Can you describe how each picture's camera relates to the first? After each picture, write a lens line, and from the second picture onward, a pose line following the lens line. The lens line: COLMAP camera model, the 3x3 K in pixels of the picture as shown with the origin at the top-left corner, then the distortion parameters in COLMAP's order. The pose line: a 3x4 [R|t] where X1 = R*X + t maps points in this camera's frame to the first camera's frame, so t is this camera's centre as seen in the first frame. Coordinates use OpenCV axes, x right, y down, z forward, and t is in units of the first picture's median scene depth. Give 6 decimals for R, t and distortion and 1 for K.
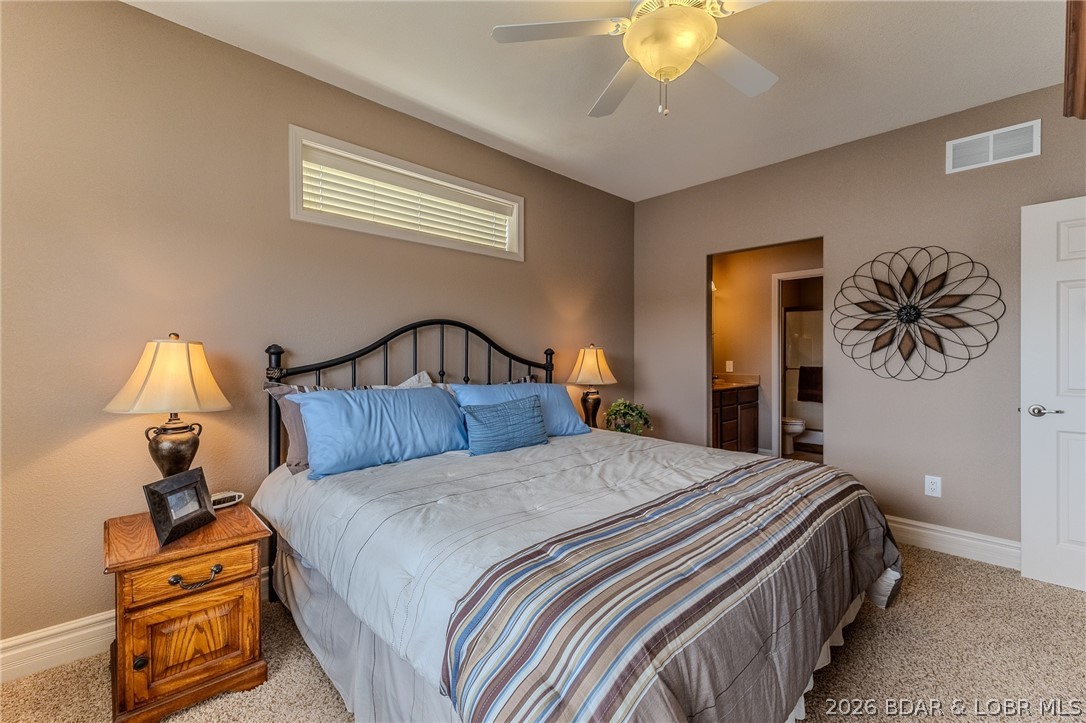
lens RADIAL K [[462.2, 0, 545.2], [0, 462.2, 358.4], [0, 0, 1]] dist [0.021066, -0.000090]
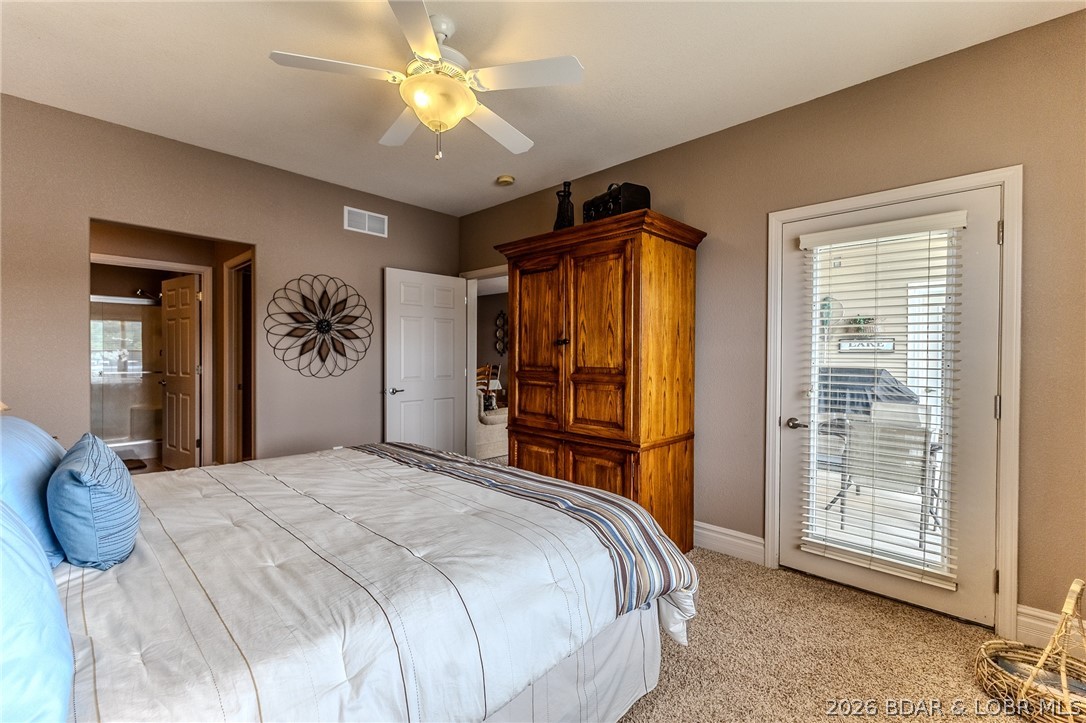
lens RADIAL K [[467.0, 0, 545.8], [0, 467.0, 358.8], [0, 0, 1]] dist [0.003900, -0.000213]
pose [[-0.048223, -0.005549, 0.998821, -0.546548], [0.005233, 0.999969, 0.005808, -0.008753], [-0.998823, 0.005507, -0.048193, 0.449696]]
